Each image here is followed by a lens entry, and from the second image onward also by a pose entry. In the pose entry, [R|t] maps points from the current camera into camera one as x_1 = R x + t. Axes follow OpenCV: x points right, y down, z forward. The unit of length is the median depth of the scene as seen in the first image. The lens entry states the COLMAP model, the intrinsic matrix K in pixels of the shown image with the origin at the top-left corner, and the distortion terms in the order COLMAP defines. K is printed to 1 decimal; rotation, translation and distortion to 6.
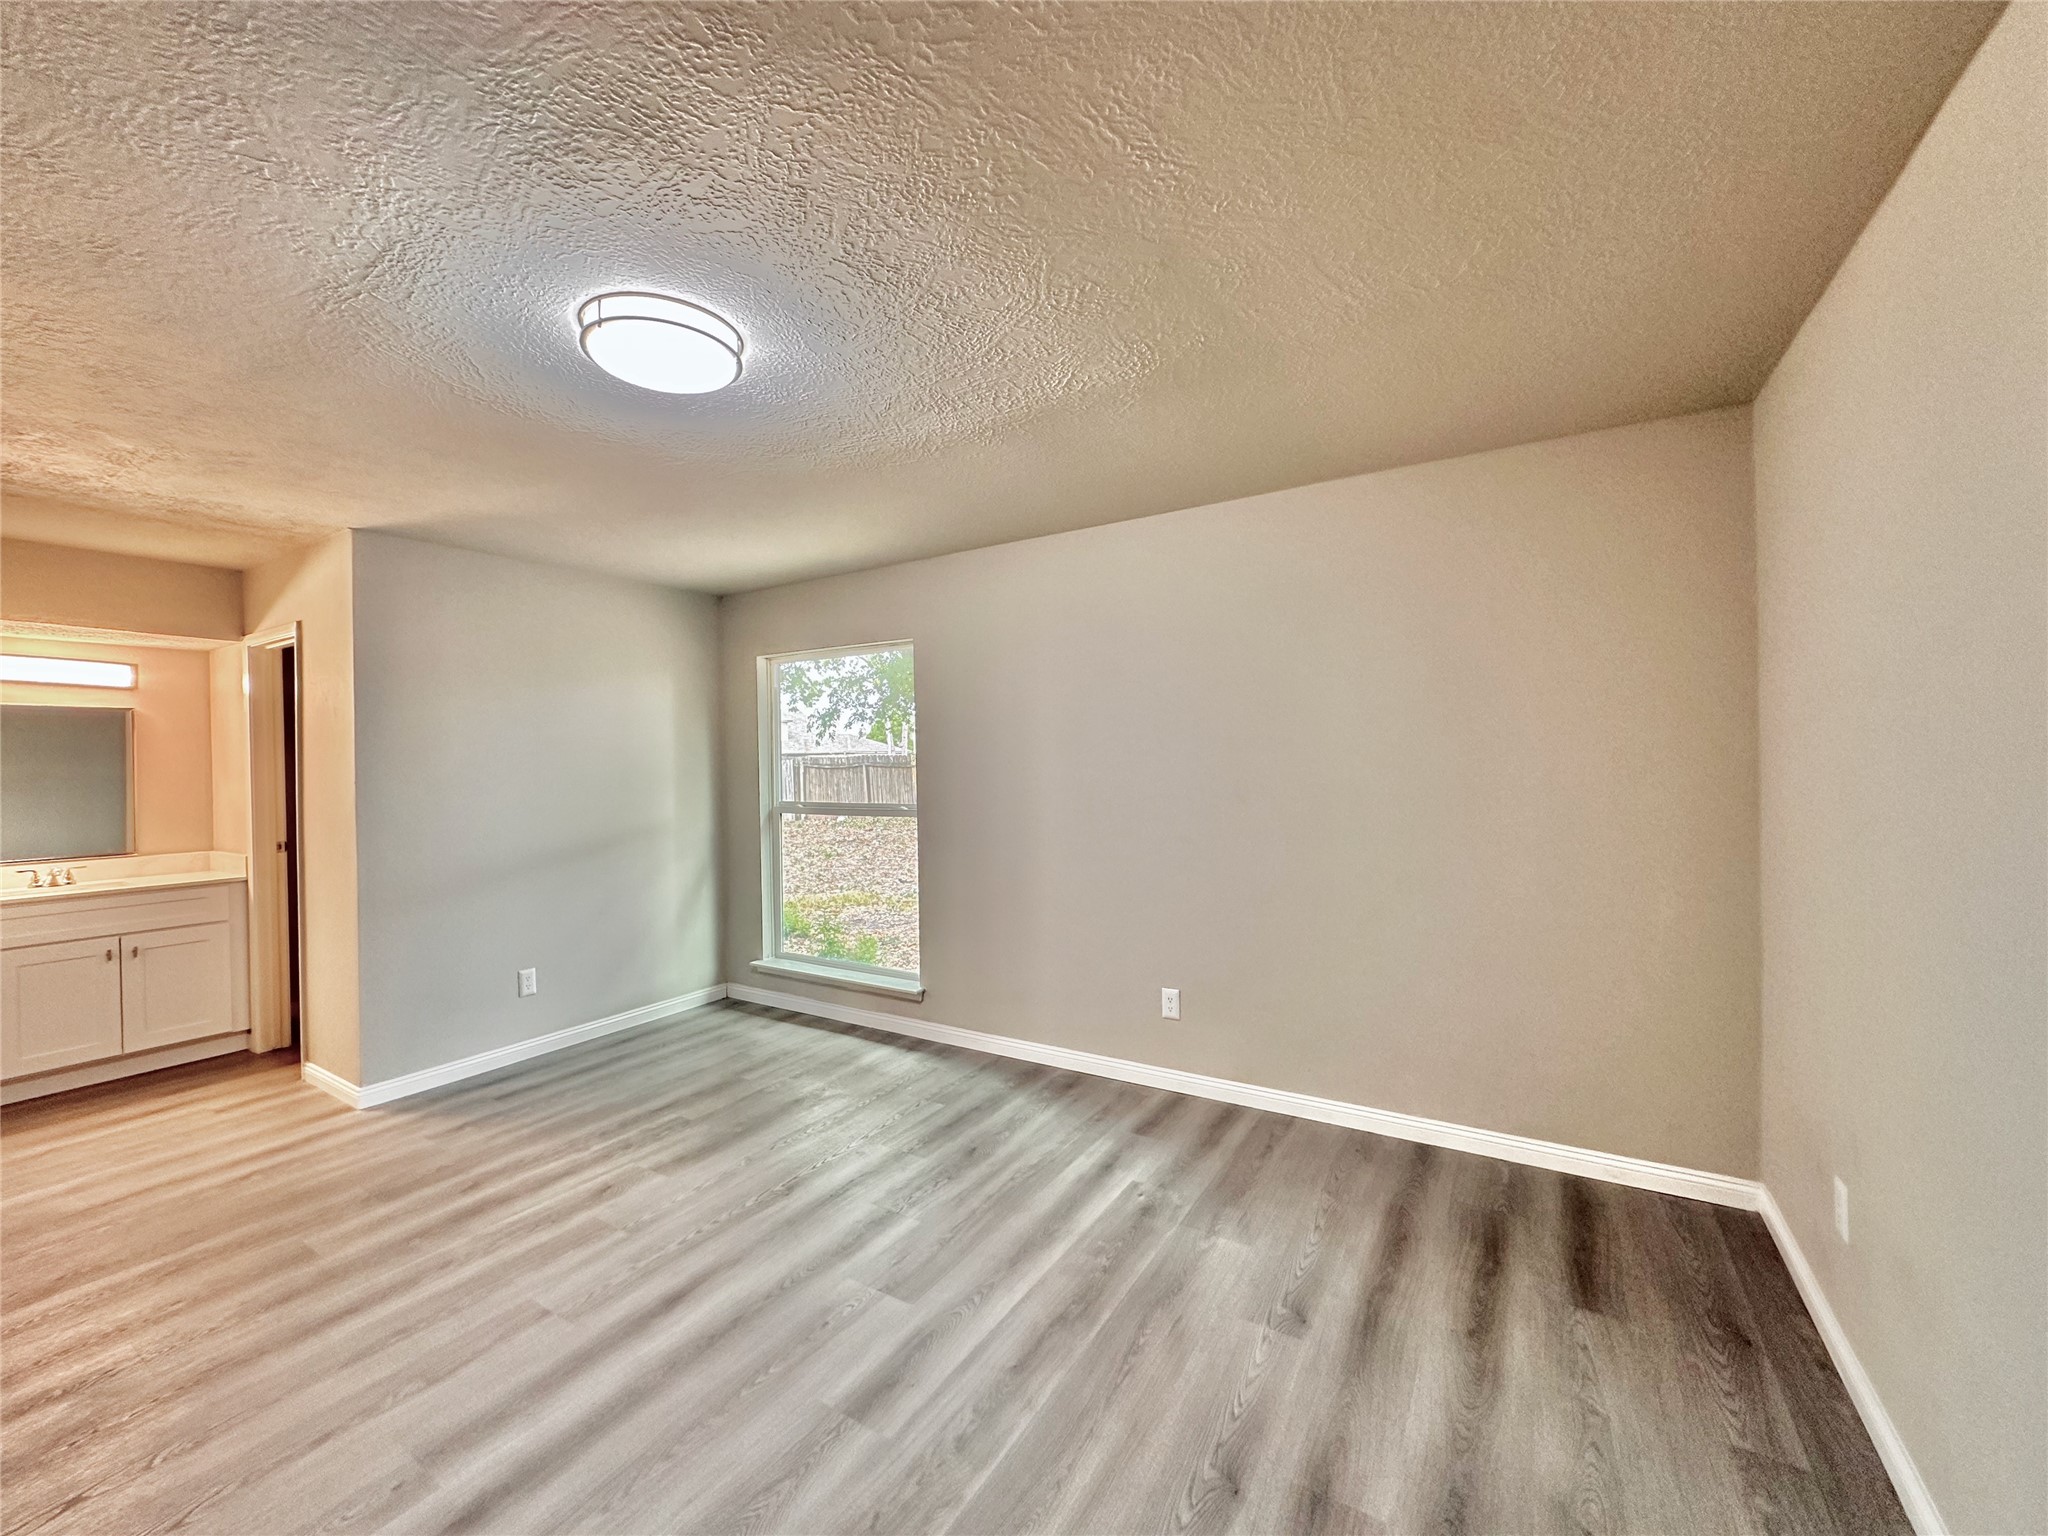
lens RADIAL K [[815.3, 0, 1019.1], [0, 815.3, 767.0], [0, 0, 1]] dist [-0.000941, -0.000122]
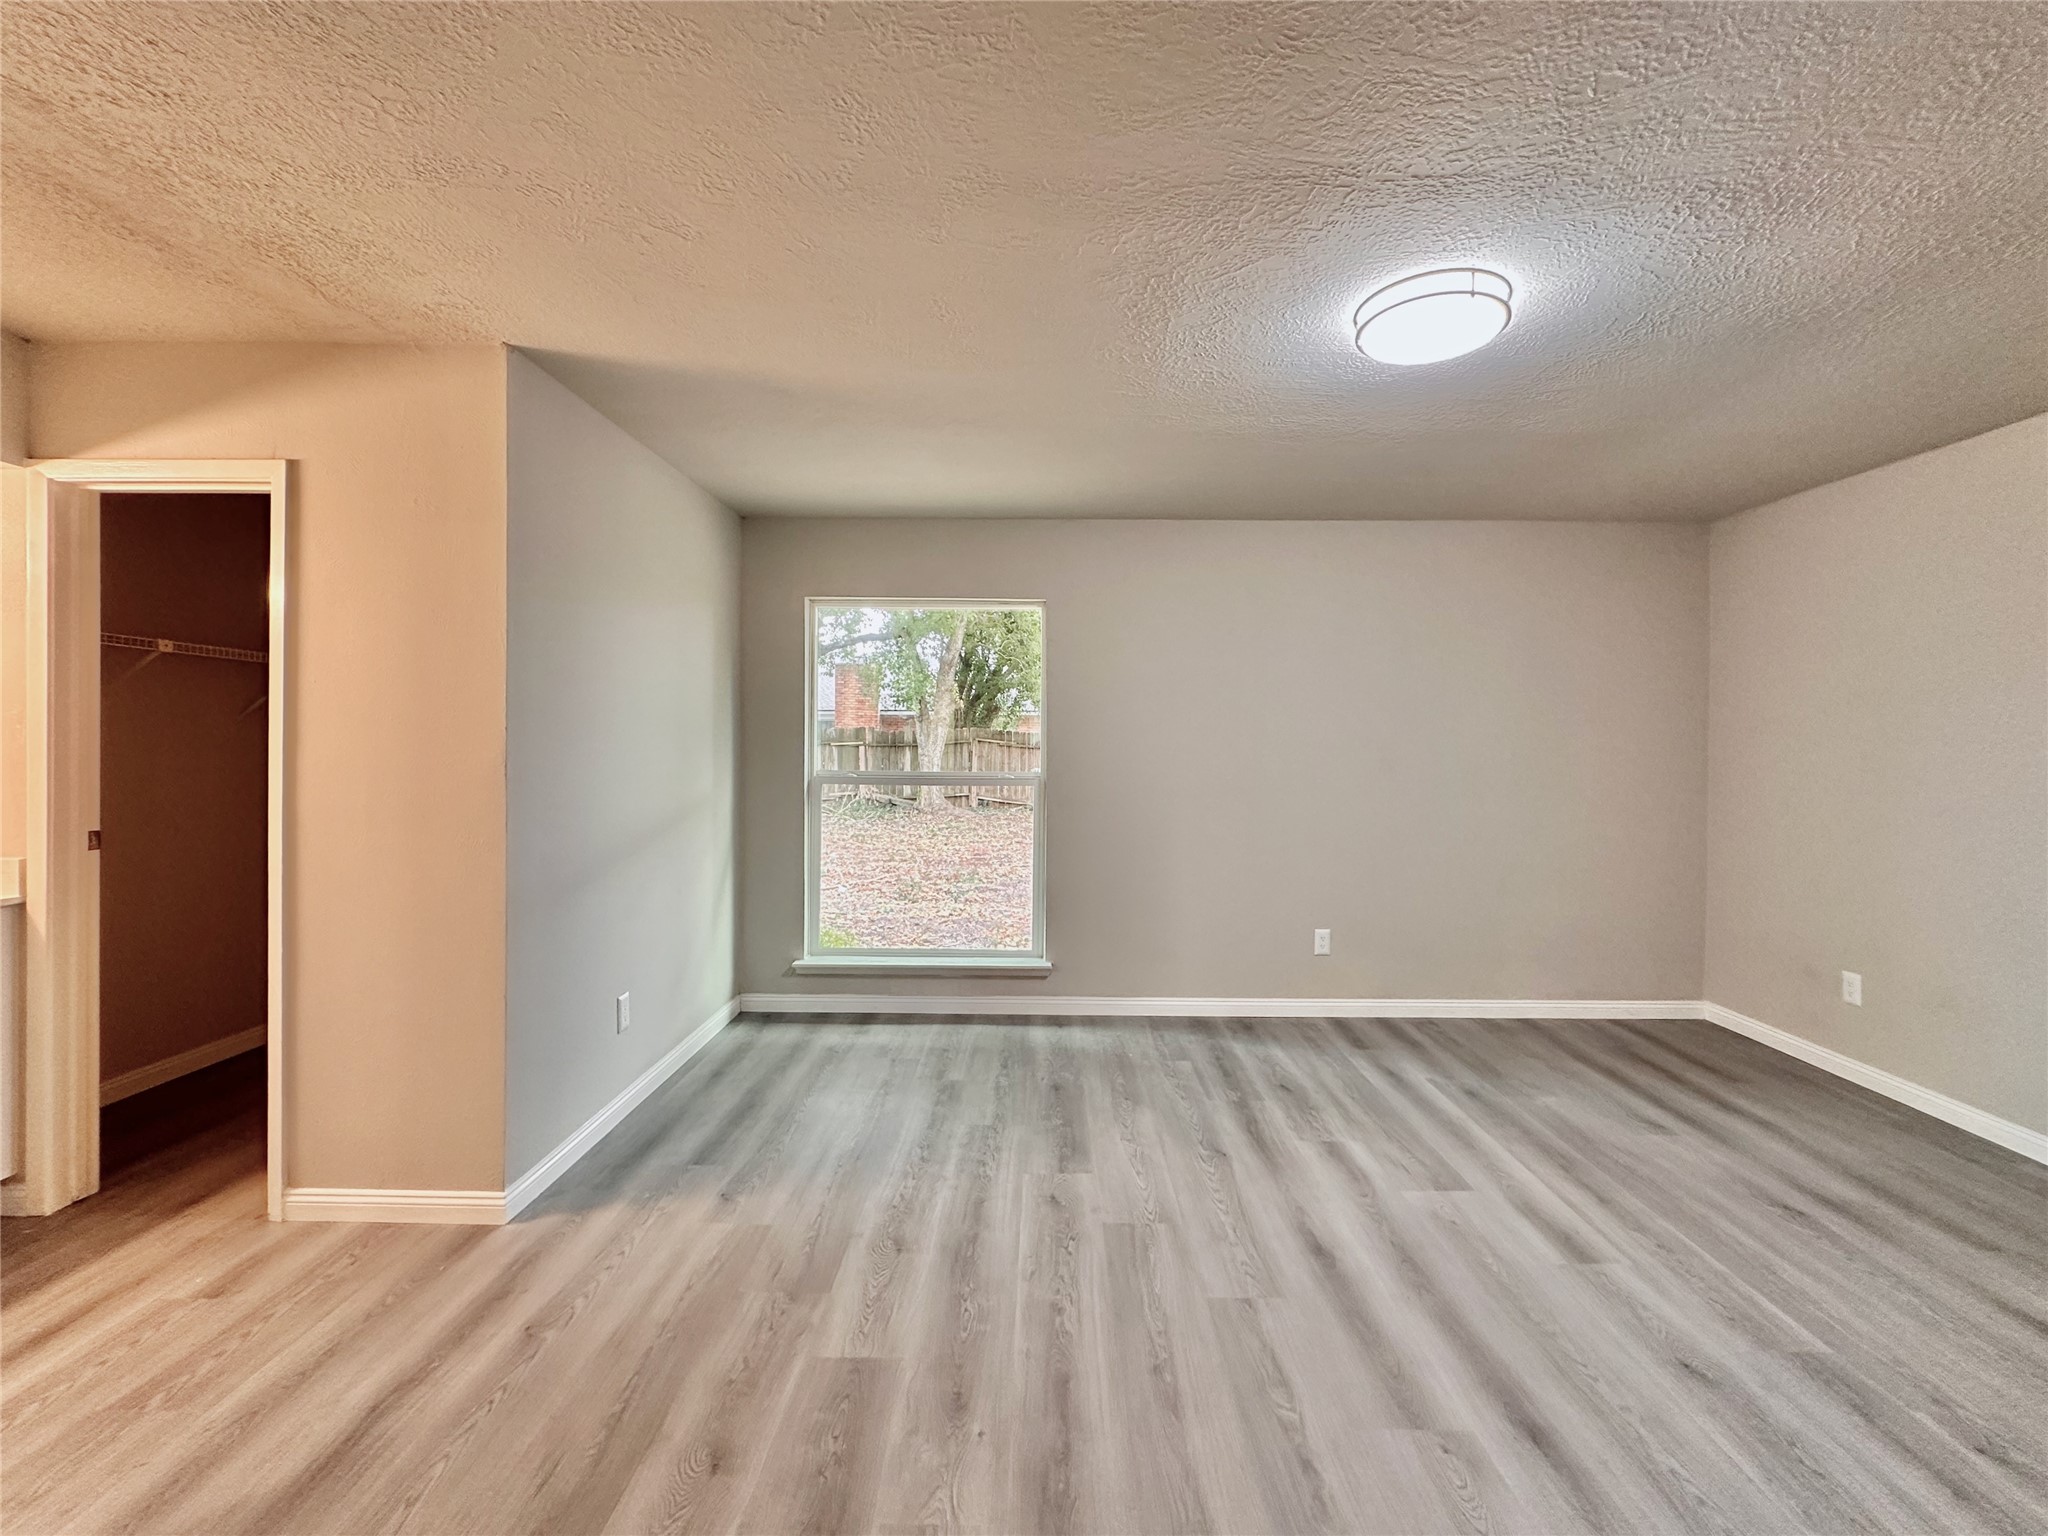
lens RADIAL K [[855.4, 0, 1024.7], [0, 855.4, 742.9], [0, 0, 1]] dist [0.000159, 0.000033]
pose [[0.850254, 0.023286, 0.525857, -0.825571], [-0.017285, 0.999717, -0.016322, 0.035615], [-0.526089, 0.004788, 0.850416, 0.189229]]
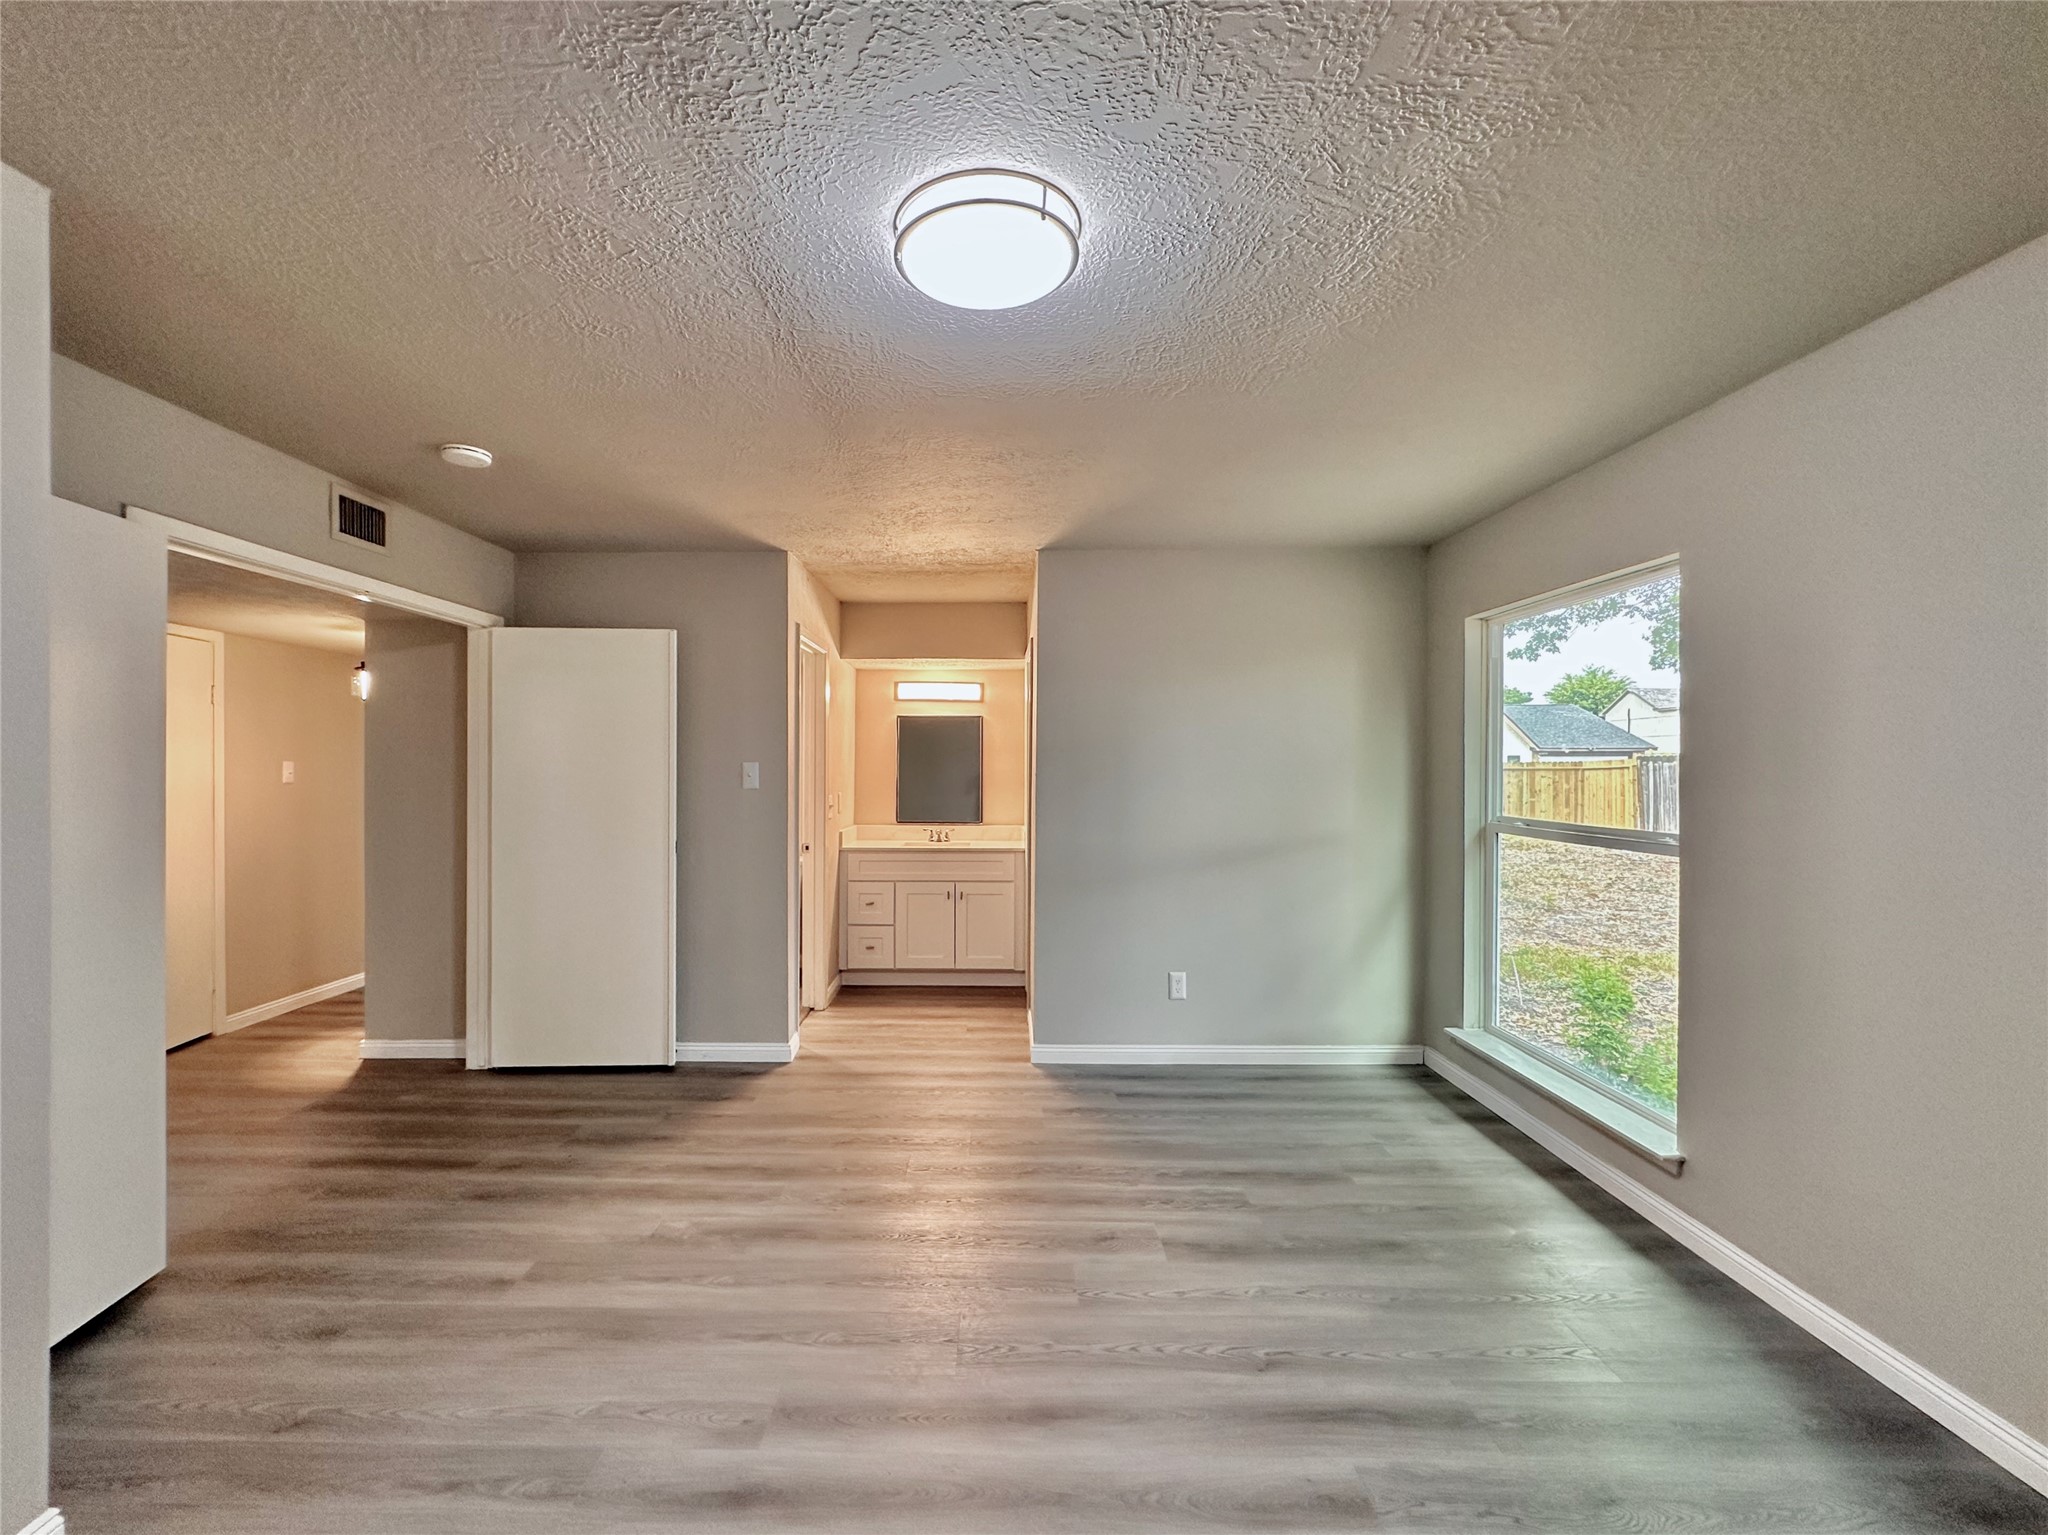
lens RADIAL K [[863.9, 0, 986.1], [0, 863.9, 763.1], [0, 0, 1]] dist [-0.001005, 0.000344]
pose [[0.521130, 0.012736, -0.853382, 0.174855], [-0.016339, 0.999854, 0.004944, -0.000559], [0.853321, 0.011367, 0.521262, 0.314723]]
